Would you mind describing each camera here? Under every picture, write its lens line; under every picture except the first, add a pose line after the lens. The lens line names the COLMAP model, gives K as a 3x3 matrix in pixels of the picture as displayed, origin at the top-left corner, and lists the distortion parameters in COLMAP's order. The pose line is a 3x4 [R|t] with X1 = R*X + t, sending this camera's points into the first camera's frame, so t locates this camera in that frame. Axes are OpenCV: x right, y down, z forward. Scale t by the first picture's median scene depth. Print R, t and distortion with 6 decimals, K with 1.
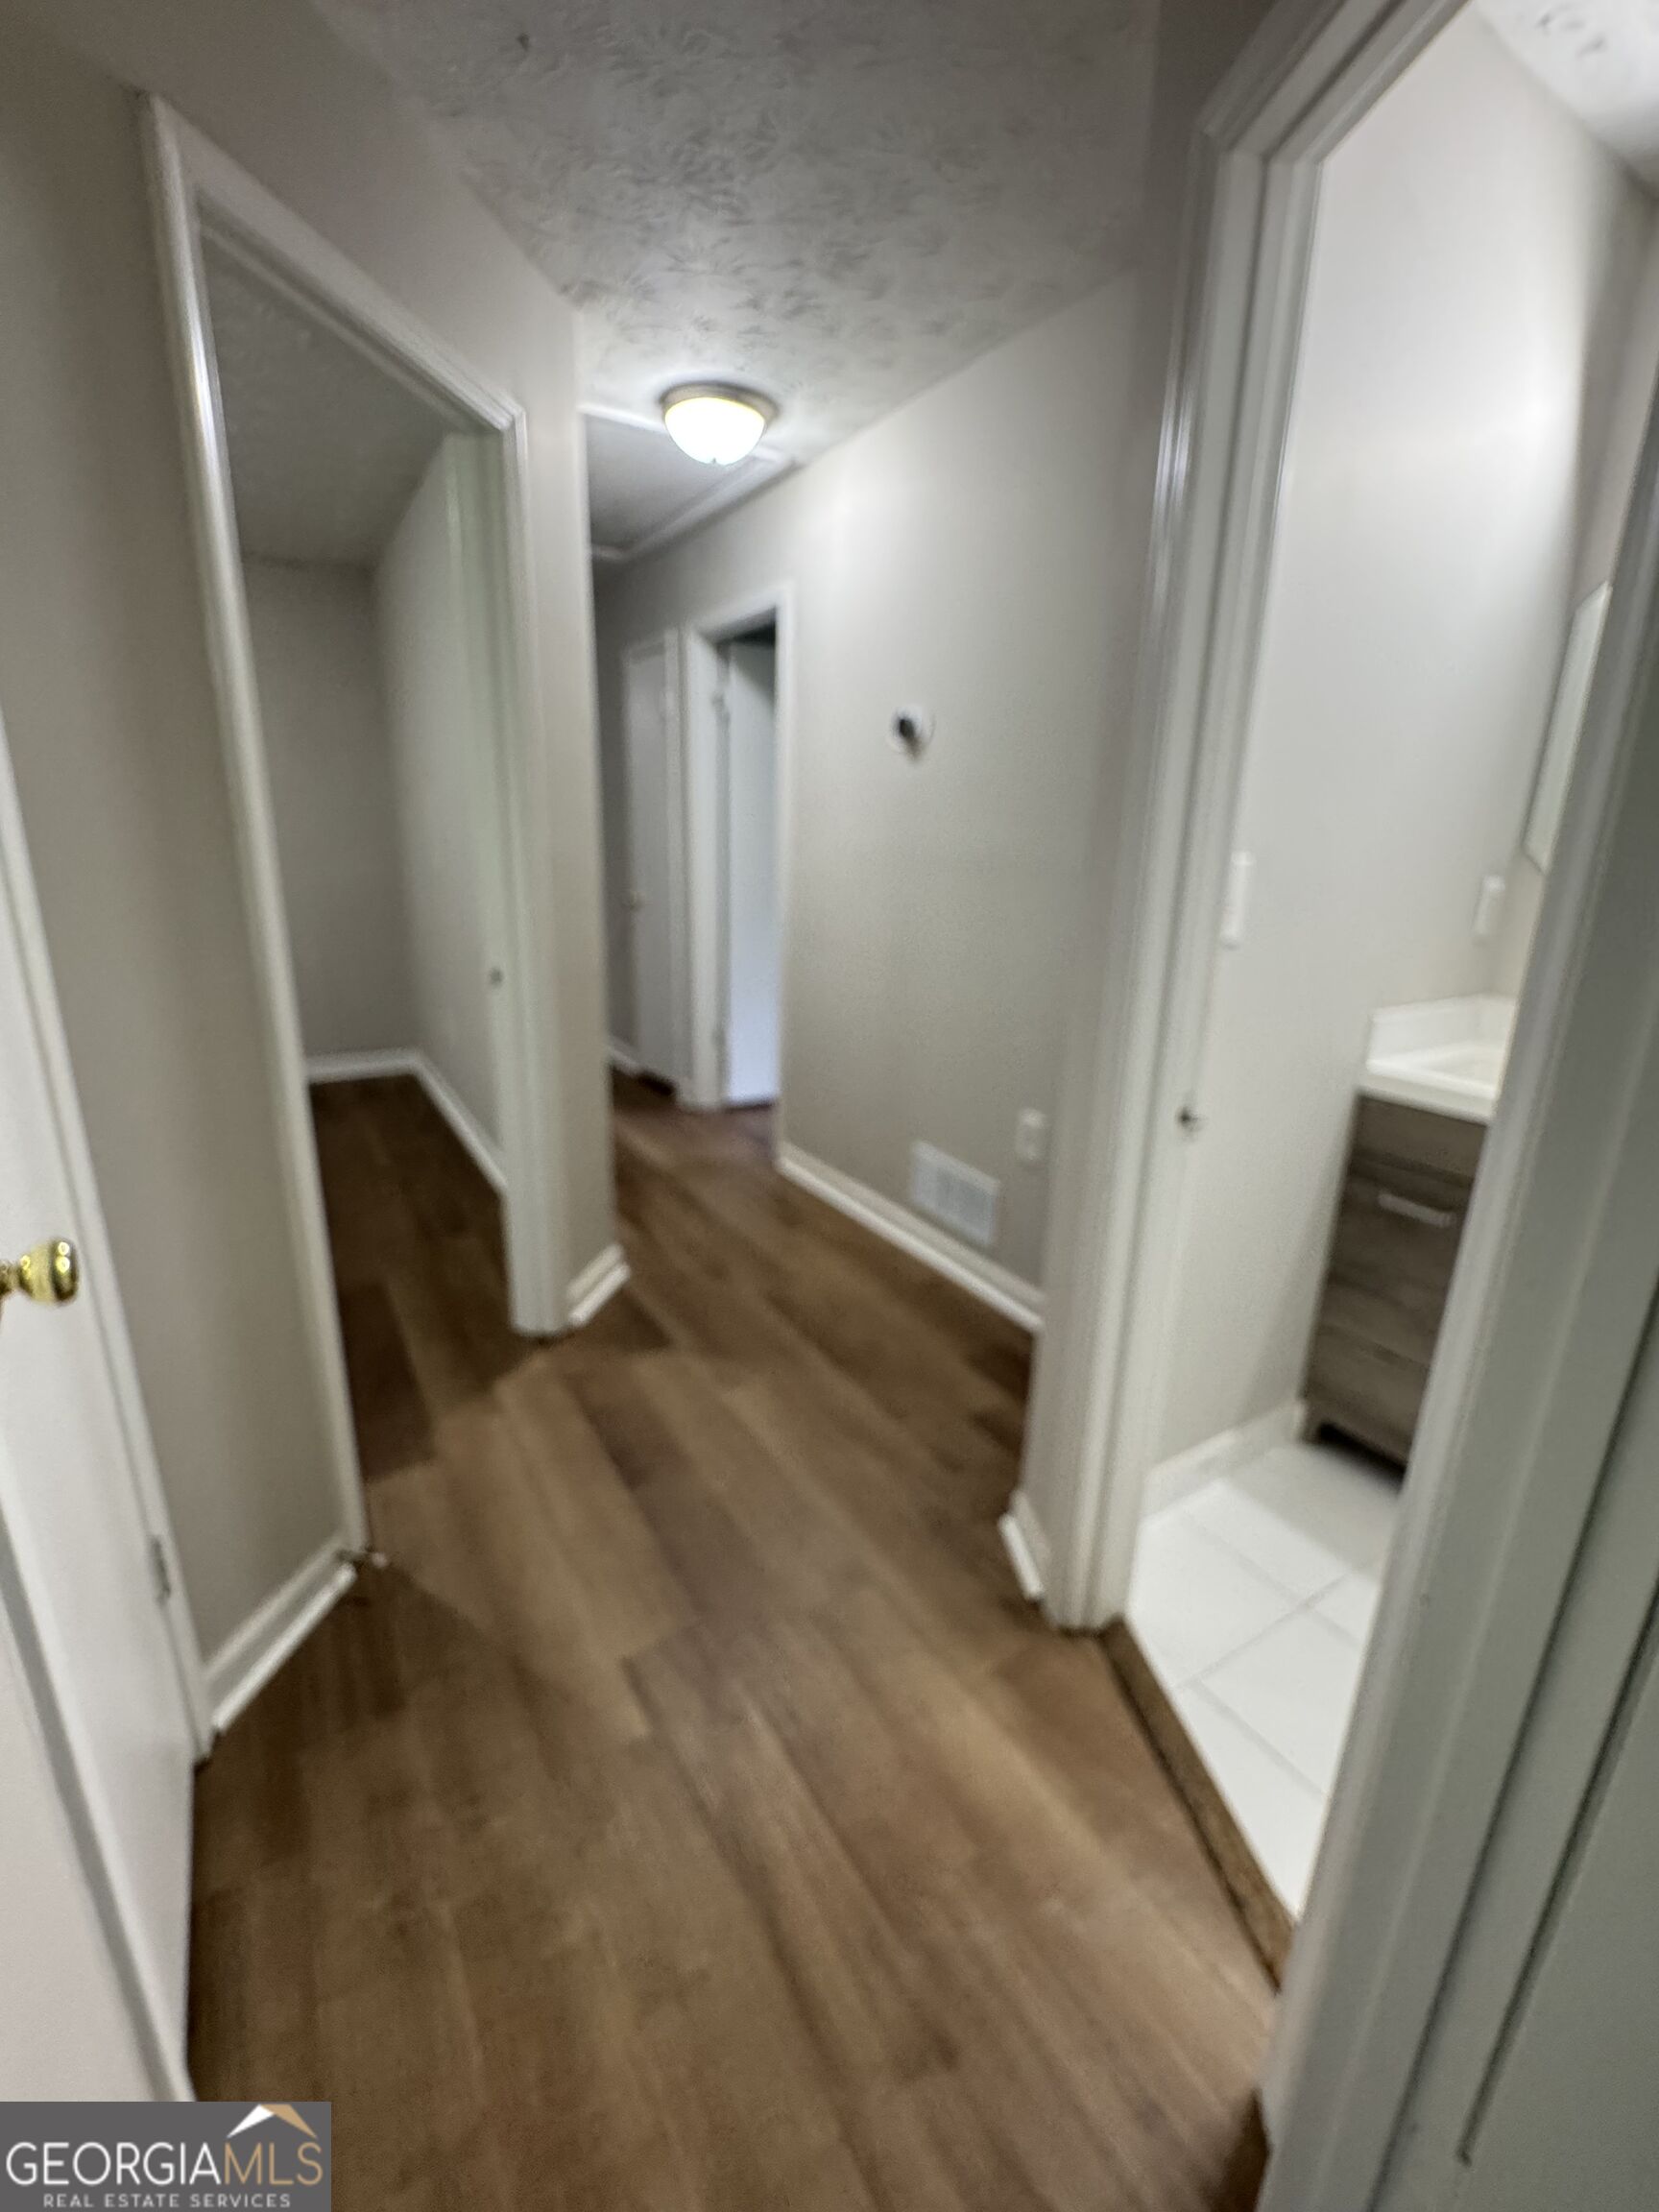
lens RADIAL K [[884.4, 0, 830.0], [0, 884.4, 1097.7], [0, 0, 1]] dist [-0.002861, 0.001143]
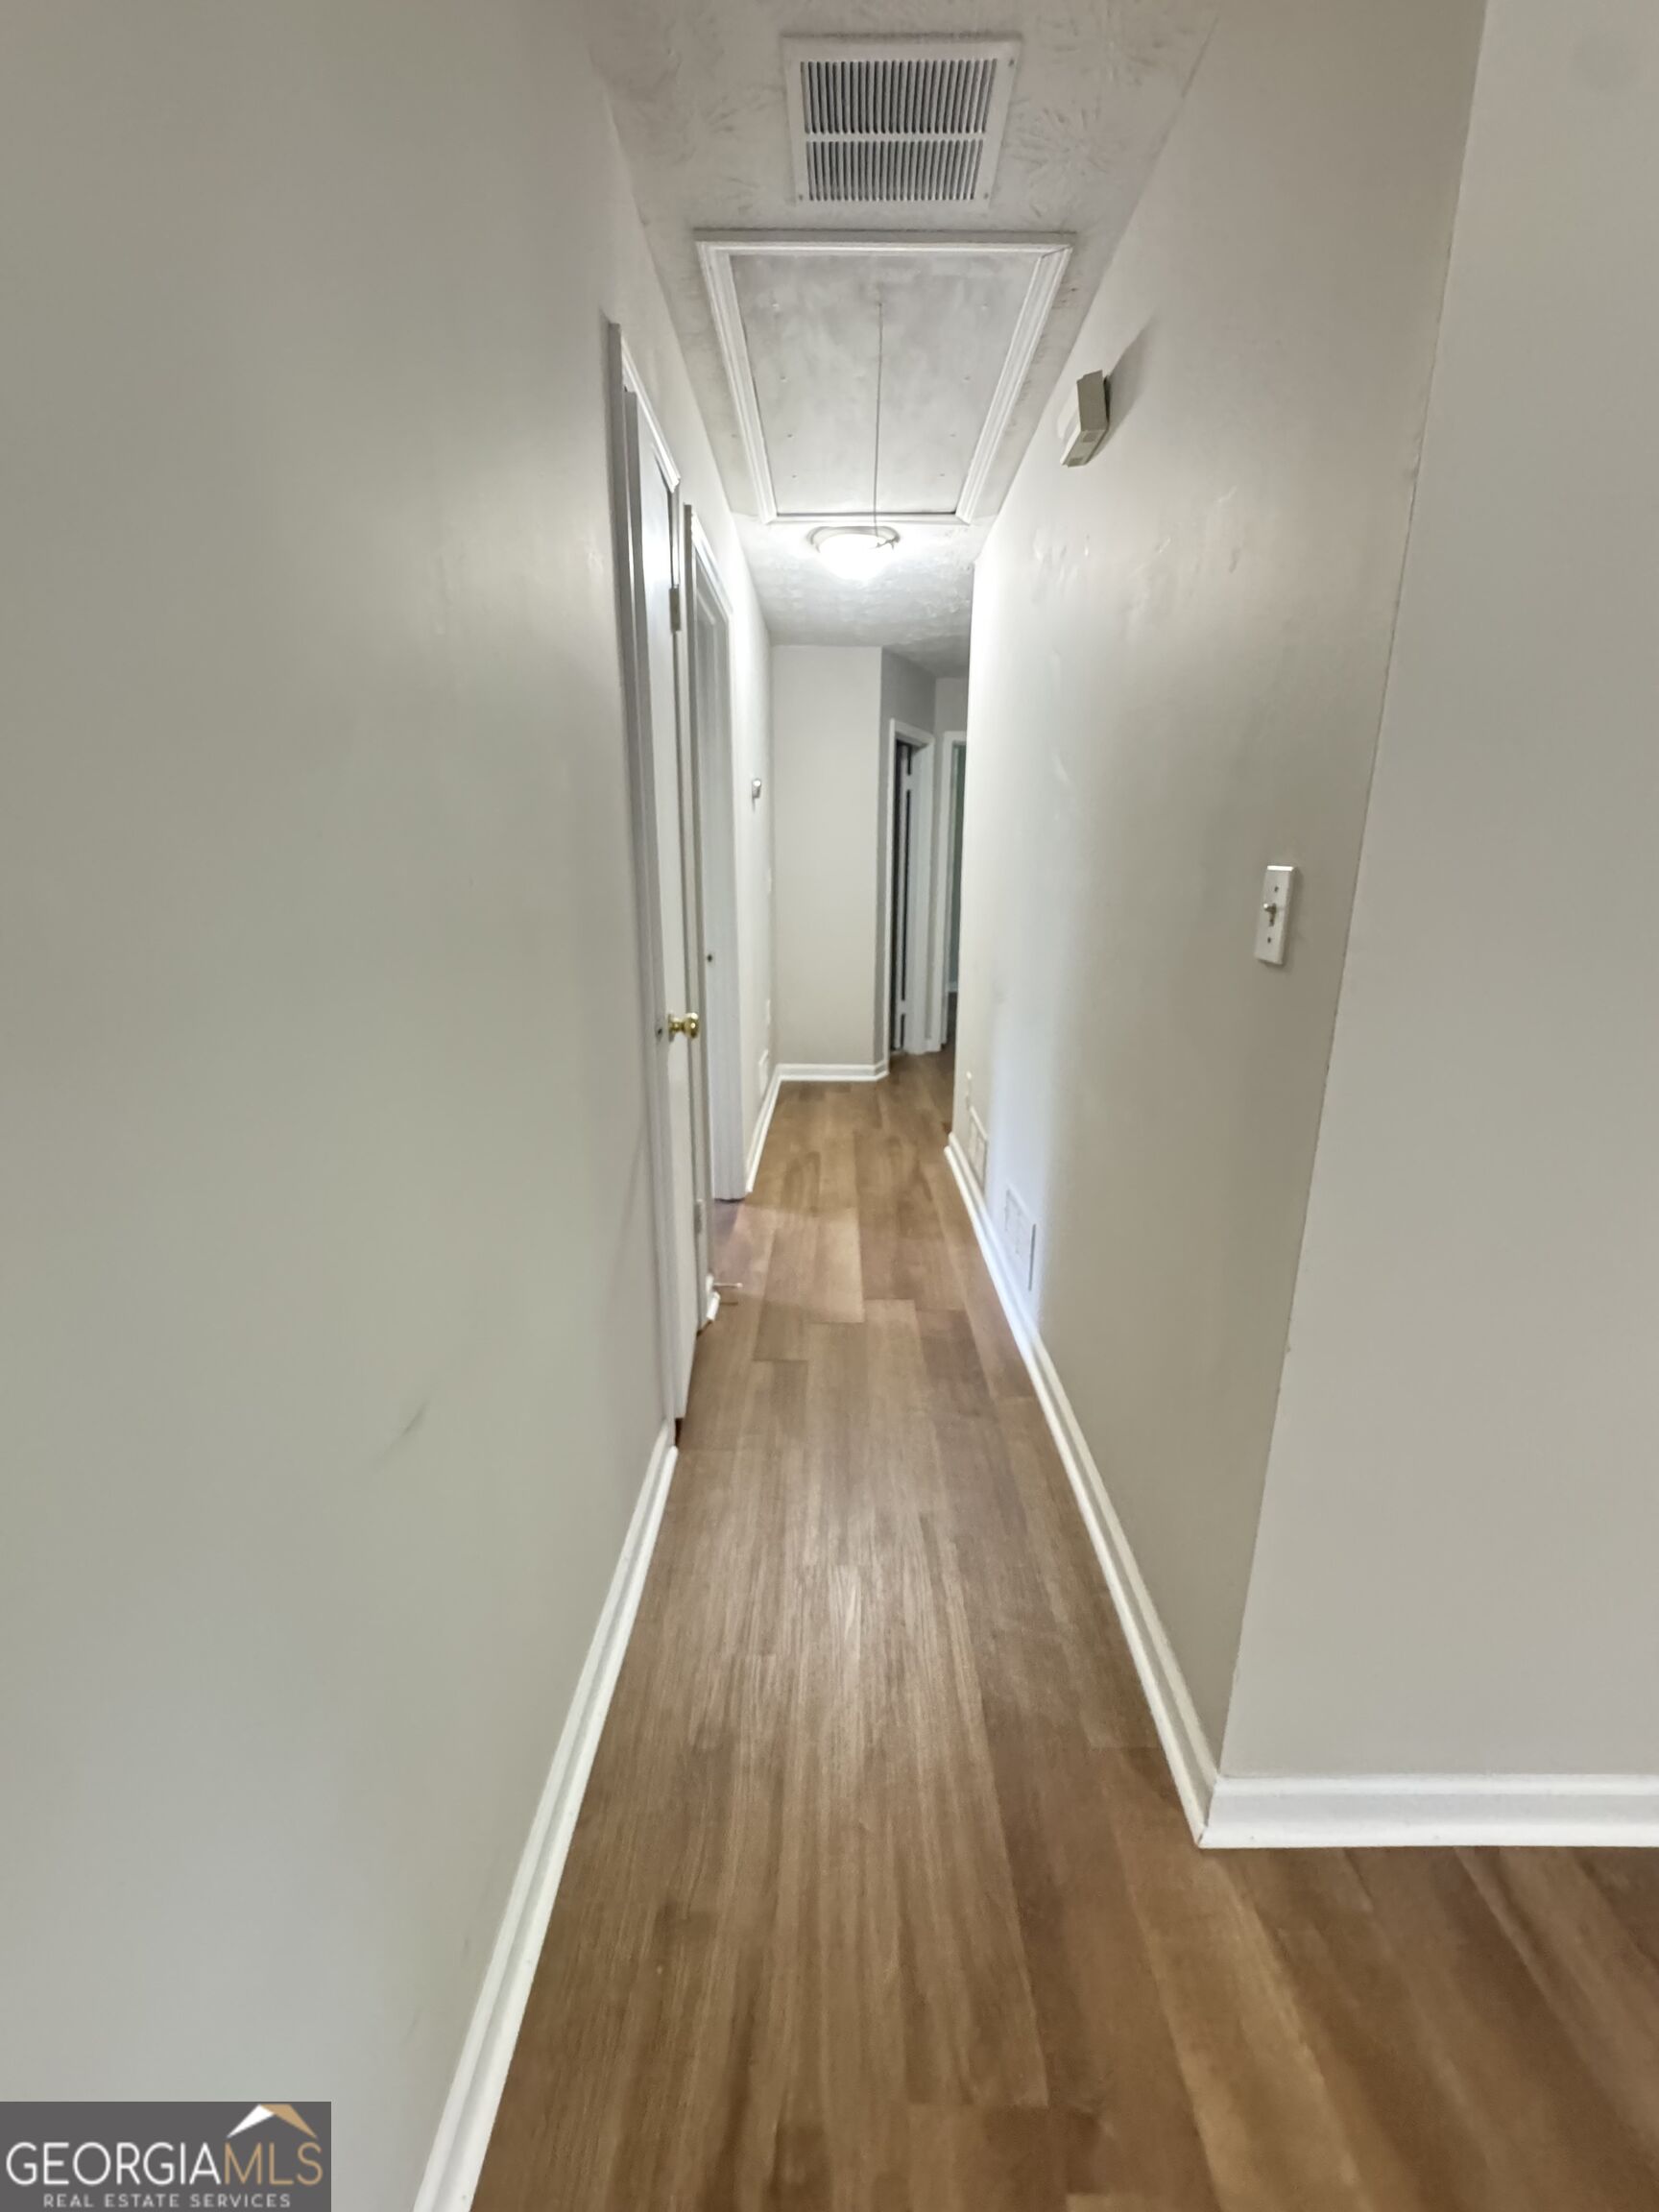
lens RADIAL K [[884.4, 0, 836.0], [0, 884.4, 1103.9], [0, 0, 1]] dist [-0.002861, 0.001143]
pose [[-0.838567, -0.163662, 0.519634, -0.815496], [0.132967, 0.863482, 0.486537, -0.610918], [-0.528323, 0.477088, -0.702326, 2.042271]]
